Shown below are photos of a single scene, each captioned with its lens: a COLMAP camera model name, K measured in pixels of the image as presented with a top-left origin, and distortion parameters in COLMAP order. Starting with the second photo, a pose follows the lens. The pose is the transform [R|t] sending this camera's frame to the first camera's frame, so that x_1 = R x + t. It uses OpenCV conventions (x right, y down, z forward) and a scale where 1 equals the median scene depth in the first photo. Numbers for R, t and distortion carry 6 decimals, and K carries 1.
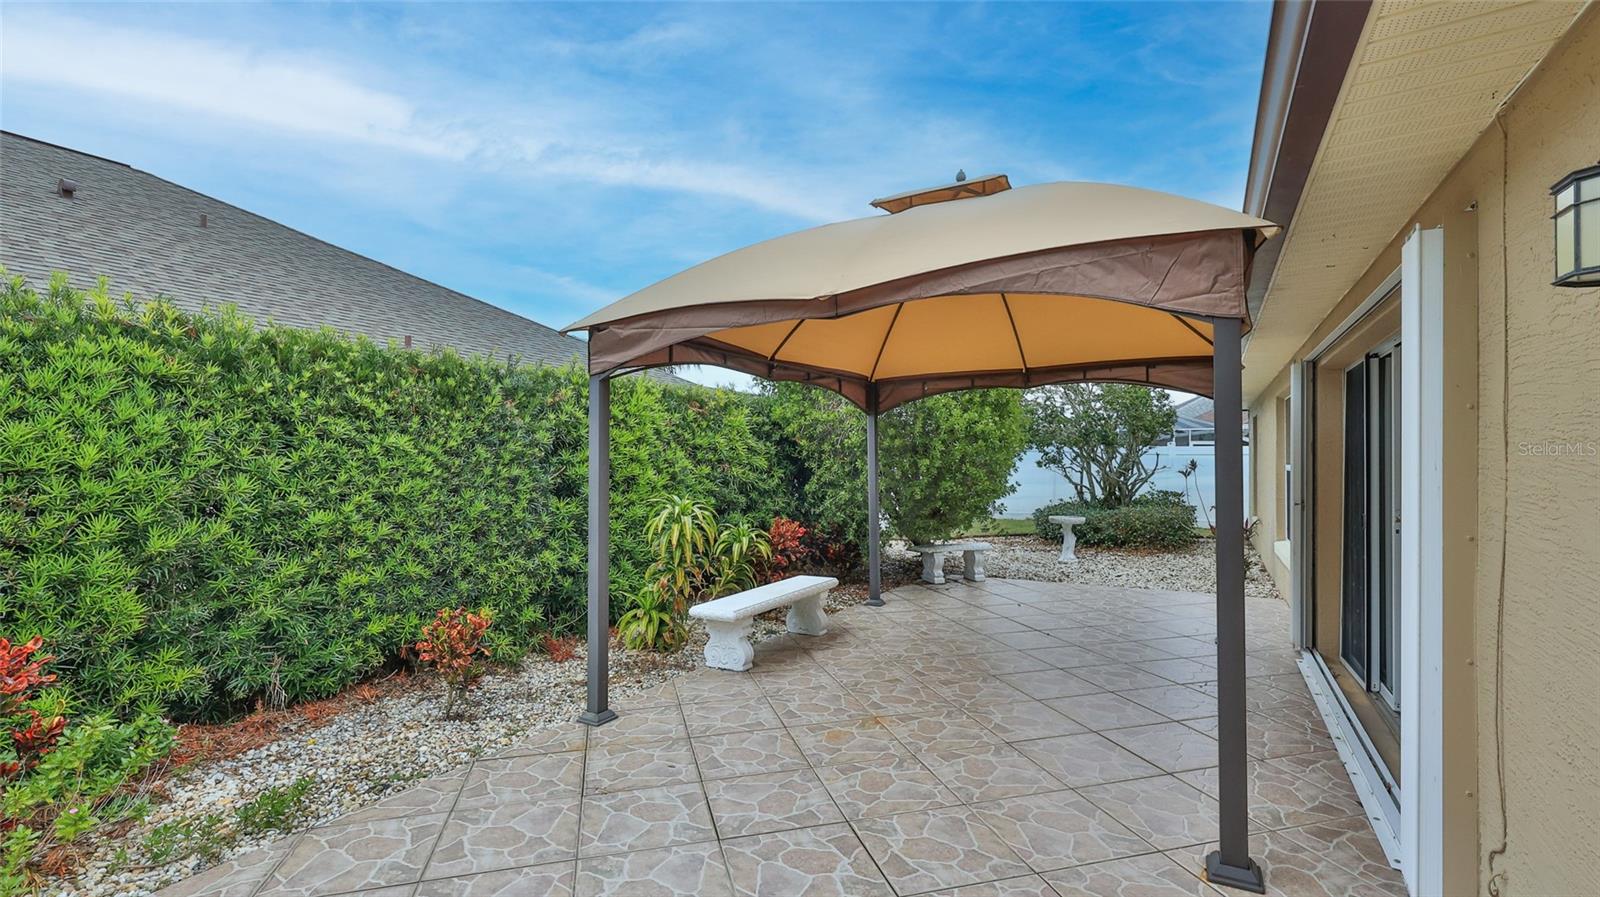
lens RADIAL K [[707.7, 0, 806.4], [0, 707.7, 453.1], [0, 0, 1]] dist [-0.002439, 0.001681]
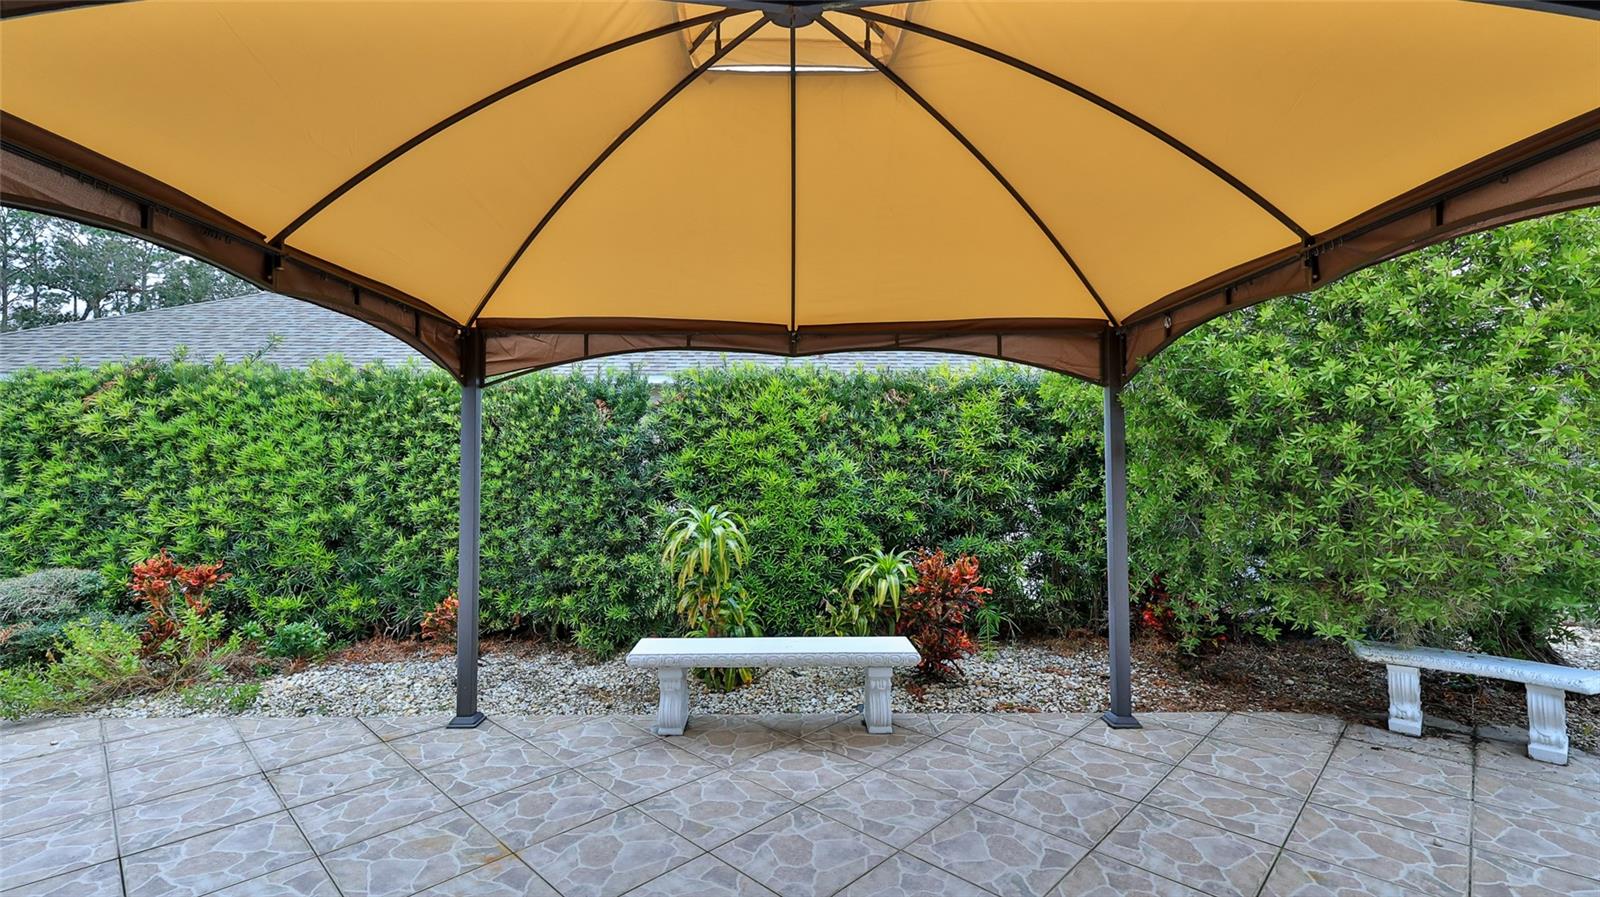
lens RADIAL K [[707.7, 0, 796.2], [0, 707.7, 445.8], [0, 0, 1]] dist [-0.002439, 0.001681]
pose [[0.502219, -0.013466, -0.864635, 0.699077], [0.009396, 0.999905, -0.010115, -0.003574], [0.864689, -0.003044, 0.502298, 0.771218]]
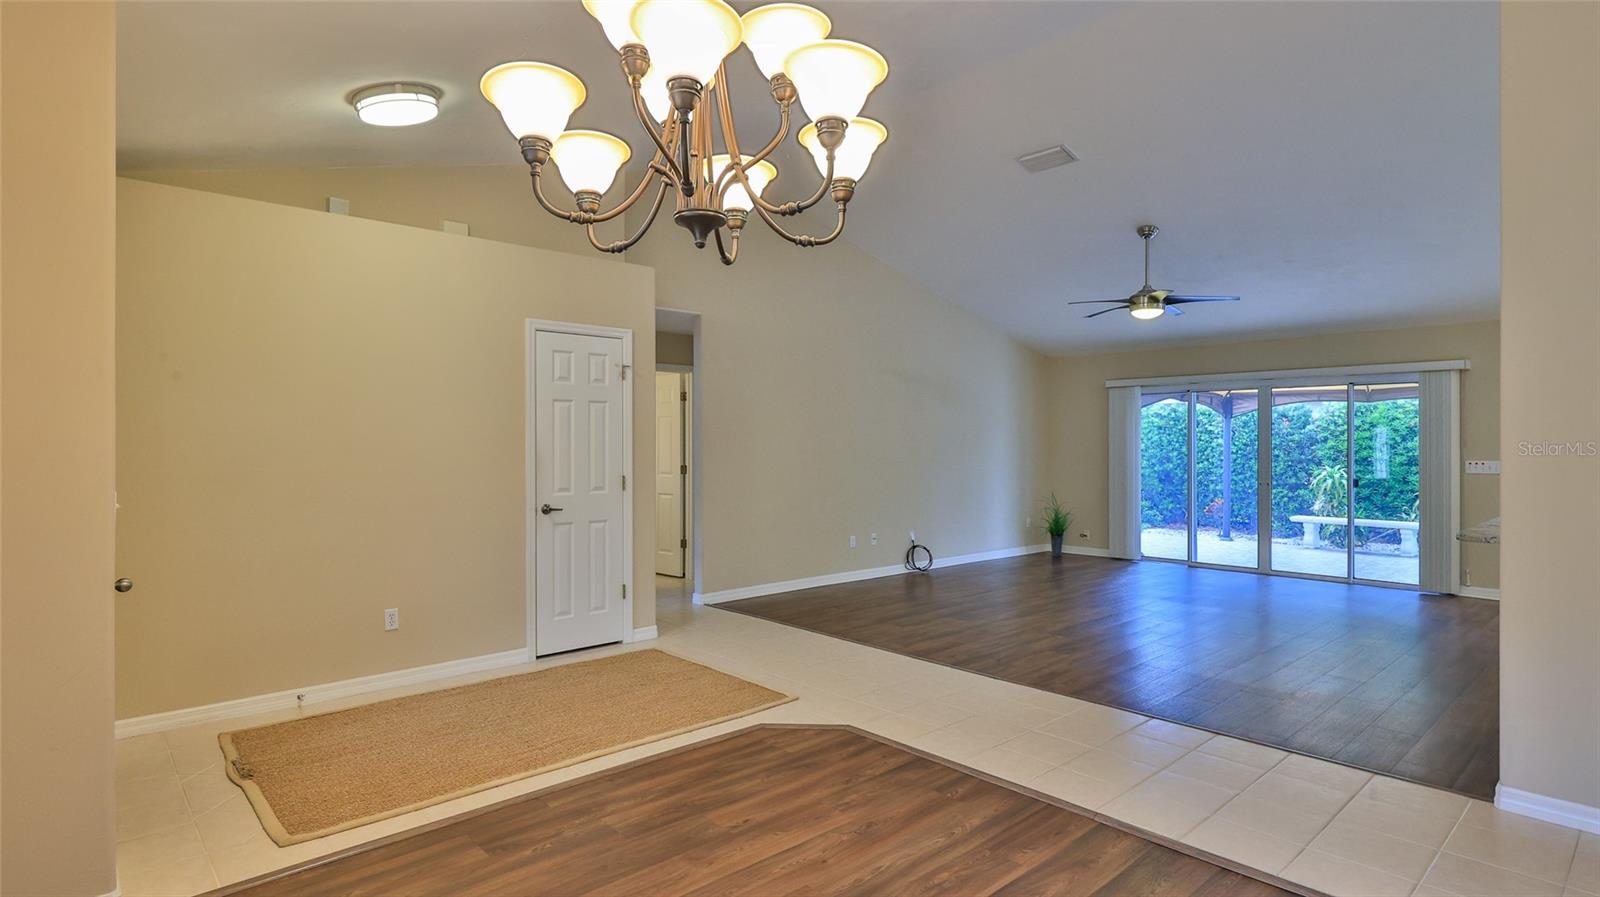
lens RADIAL K [[808.7, 0, 790.9], [0, 808.7, 443.7], [0, 0, 1]] dist [-0.003554, -0.000546]
pose [[-0.326504, -0.007822, -0.945163, 2.785443], [0.003799, 0.999947, -0.009588, 0.016784], [0.945188, -0.006721, -0.326457, 0.362017]]
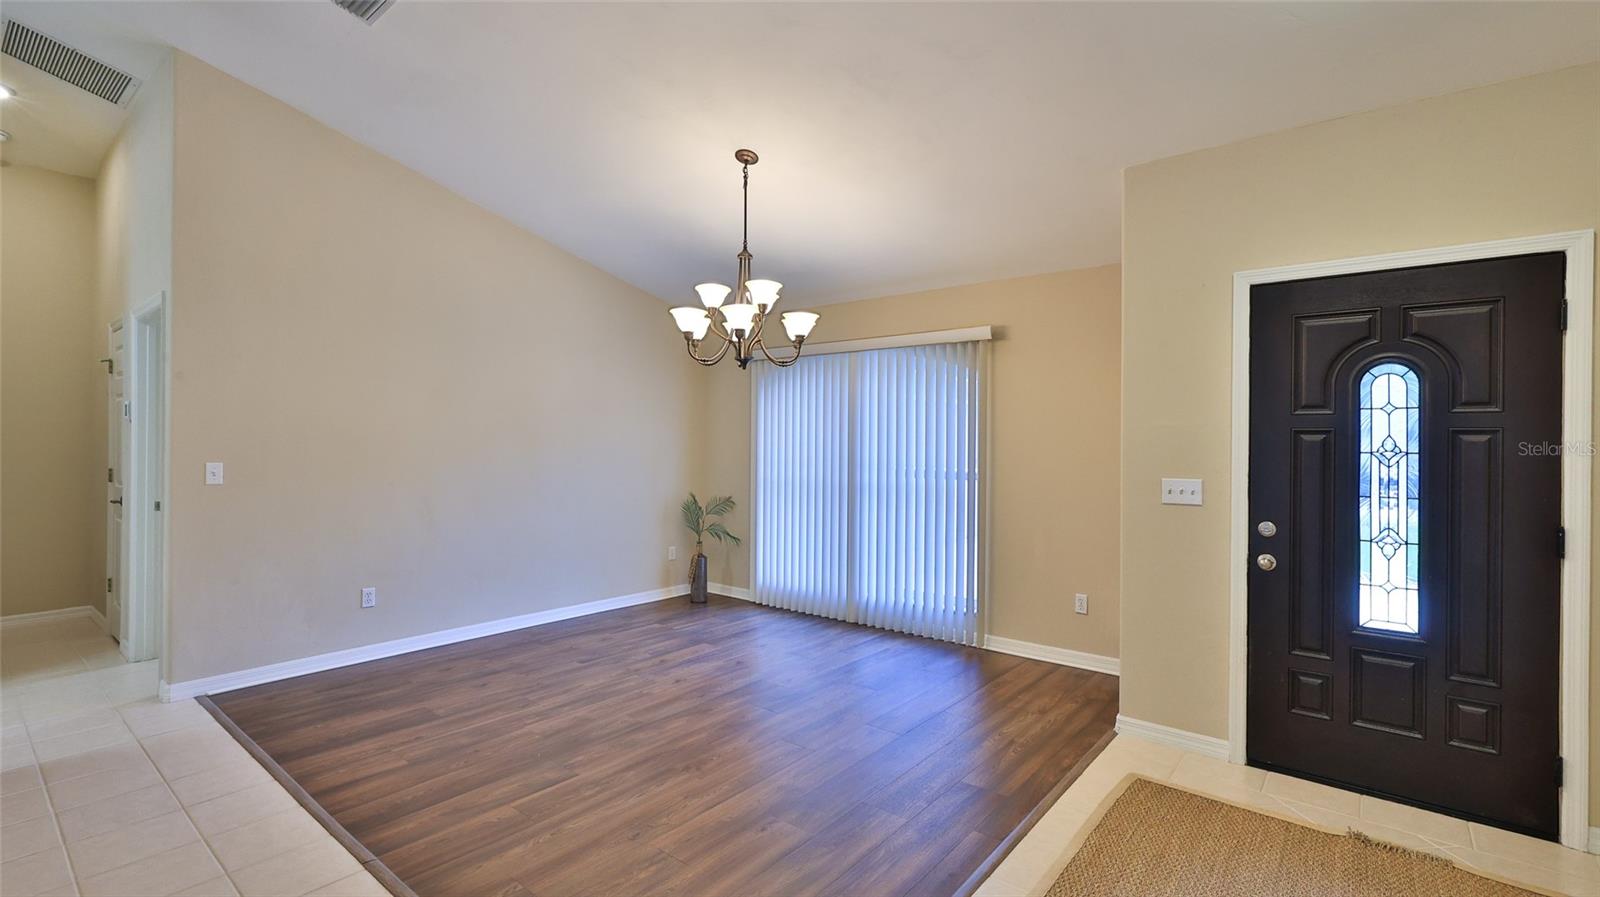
lens RADIAL K [[707.7, 0, 792.6], [0, 707.7, 449.5], [0, 0, 1]] dist [-0.002439, 0.001681]
pose [[0.186433, -0.020149, 0.982261, 1.652844], [-0.015316, 0.999609, 0.023412, 0.001035], [-0.982348, -0.019410, 0.186051, -0.003990]]
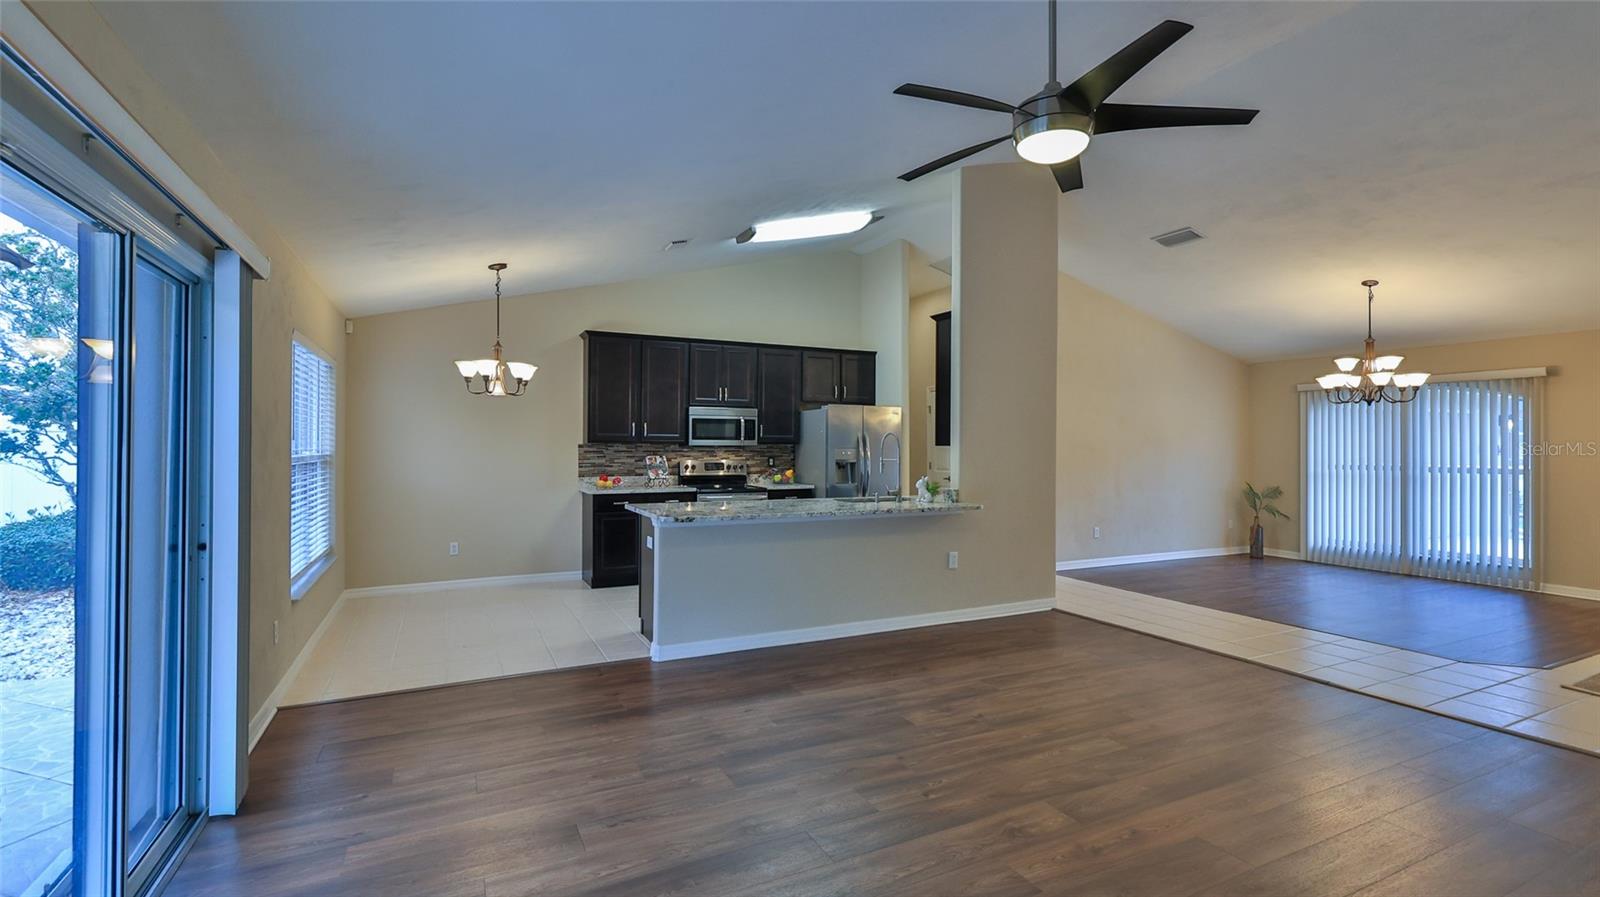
lens RADIAL K [[707.7, 0, 793.5], [0, 707.7, 446.5], [0, 0, 1]] dist [-0.002439, 0.001681]
pose [[0.571696, -0.007323, 0.820433, 0.631408], [-0.006210, 0.999893, 0.013252, -0.002445], [-0.820442, -0.012671, 0.571589, 0.341126]]
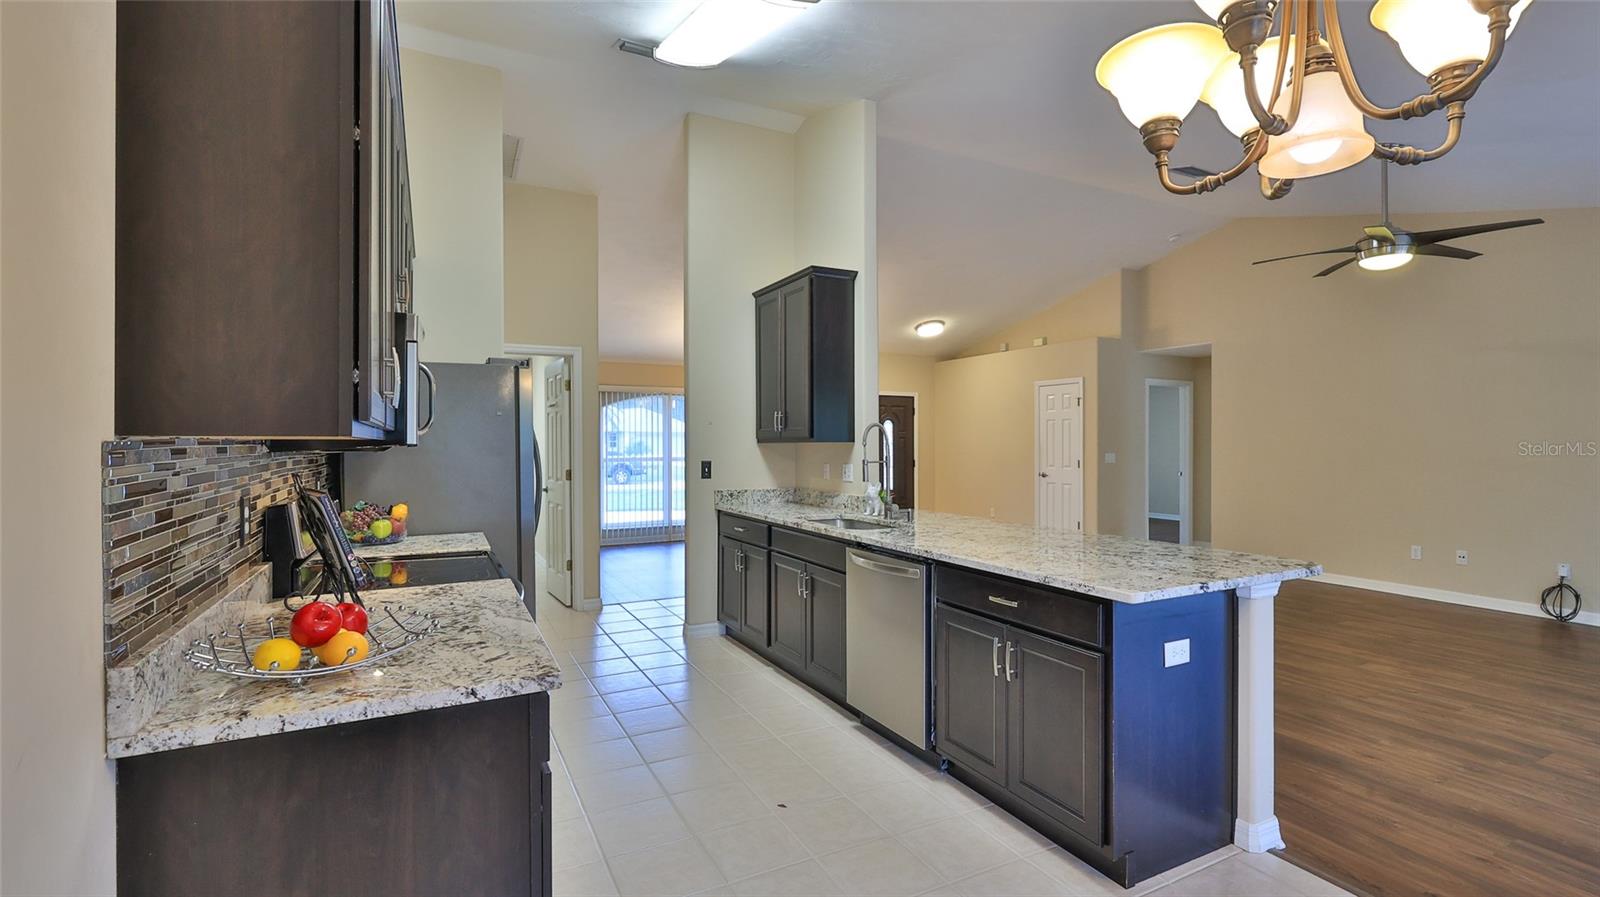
lens RADIAL K [[707.7, 0, 801.5], [0, 707.7, 445.3], [0, 0, 1]] dist [-0.002439, 0.001681]
pose [[-0.831504, -0.010518, 0.555420, 1.328159], [-0.010899, 0.999937, 0.002619, 0.013537], [-0.555412, -0.003876, -0.831566, 1.687794]]
